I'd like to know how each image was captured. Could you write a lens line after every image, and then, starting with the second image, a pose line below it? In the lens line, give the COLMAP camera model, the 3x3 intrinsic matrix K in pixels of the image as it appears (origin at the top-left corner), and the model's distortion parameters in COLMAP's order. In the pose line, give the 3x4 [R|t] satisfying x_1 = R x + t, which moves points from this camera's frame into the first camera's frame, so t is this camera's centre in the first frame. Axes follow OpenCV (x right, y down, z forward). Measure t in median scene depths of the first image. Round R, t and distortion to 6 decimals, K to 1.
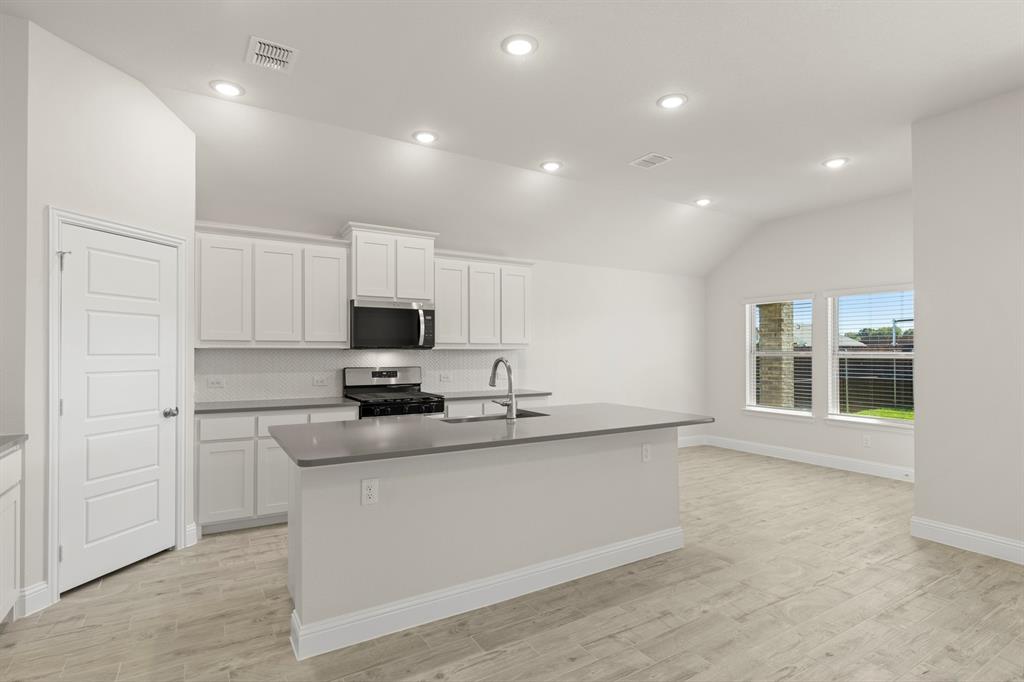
lens RADIAL K [[512.0, 0, 508.8], [0, 512.0, 347.8], [0, 0, 1]] dist [-0.001325, -0.000146]
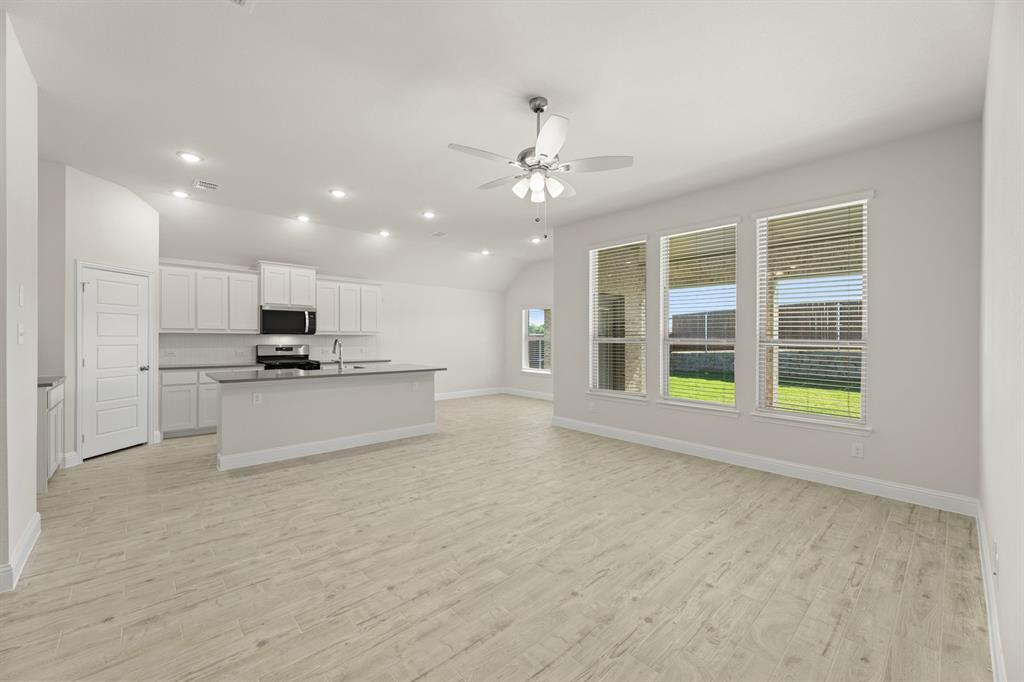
lens RADIAL K [[406.0, 0, 513.2], [0, 406.0, 339.5], [0, 0, 1]] dist [0.001846, -0.000171]
pose [[0.979022, 0.005212, 0.203690, 0.270114], [-0.007814, 0.999898, 0.011973, -0.002415], [-0.203607, -0.013313, 0.978962, -0.562005]]
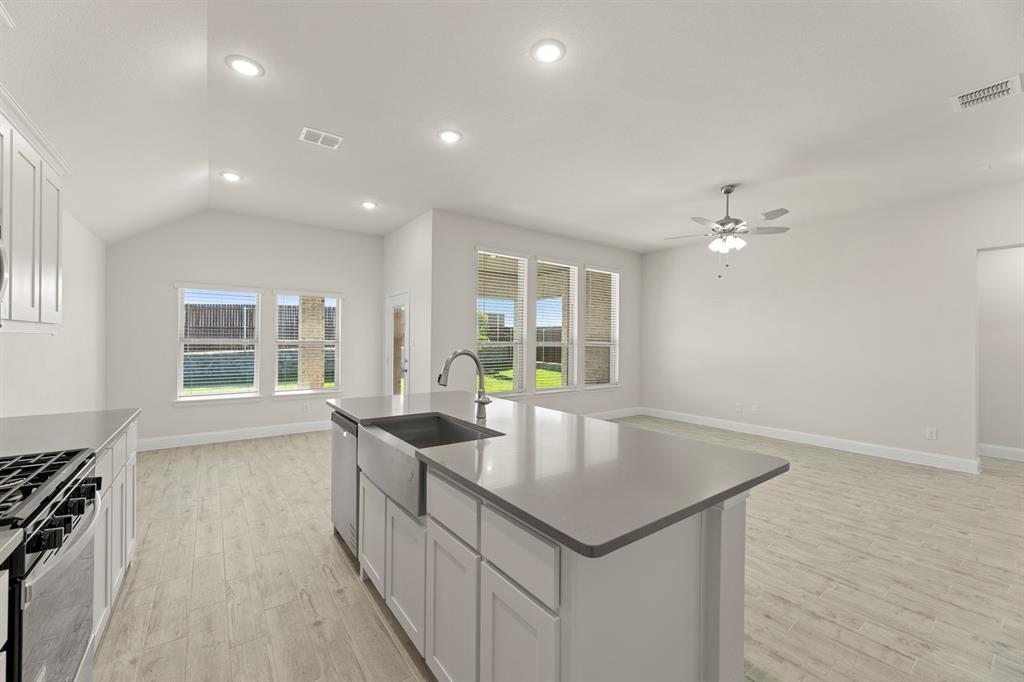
lens RADIAL K [[406.0, 0, 513.2], [0, 406.0, 339.5], [0, 0, 1]] dist [0.001846, -0.000171]
pose [[-0.094365, 0.002150, 0.995535, -0.554824], [-0.016110, 0.999863, -0.003686, 0.002985], [-0.995407, -0.016385, -0.094318, 0.795279]]
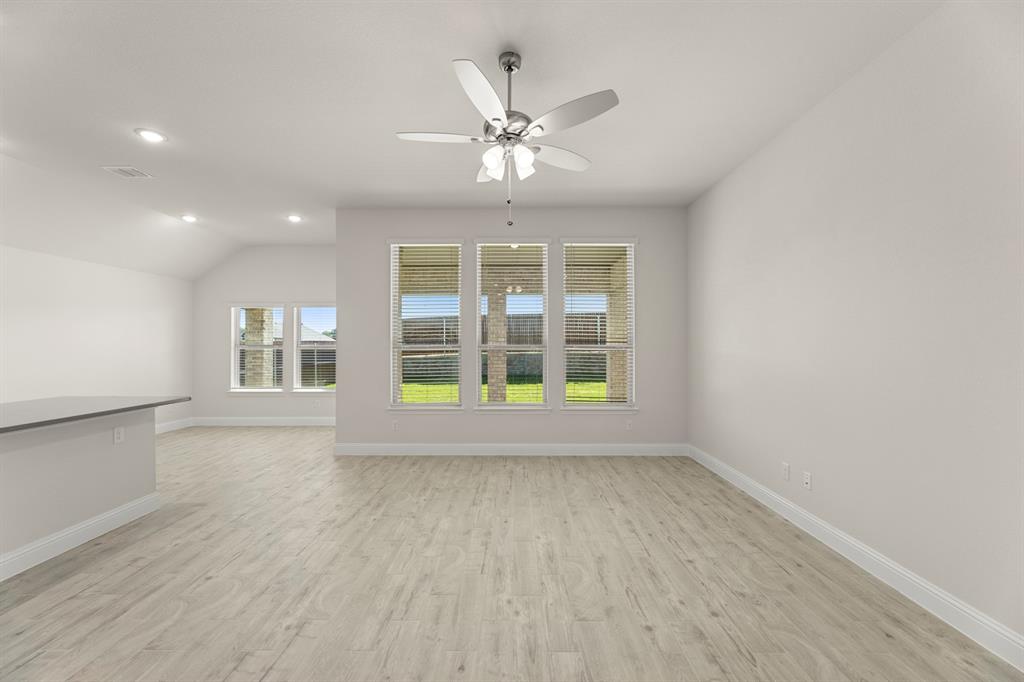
lens RADIAL K [[406.0, 0, 513.2], [0, 406.0, 339.5], [0, 0, 1]] dist [0.001846, -0.000171]
pose [[0.523543, 0.009148, 0.851950, -0.035809], [-0.003861, 0.999958, -0.008365, -0.001192], [-0.851991, 0.001090, 0.523556, -0.180067]]
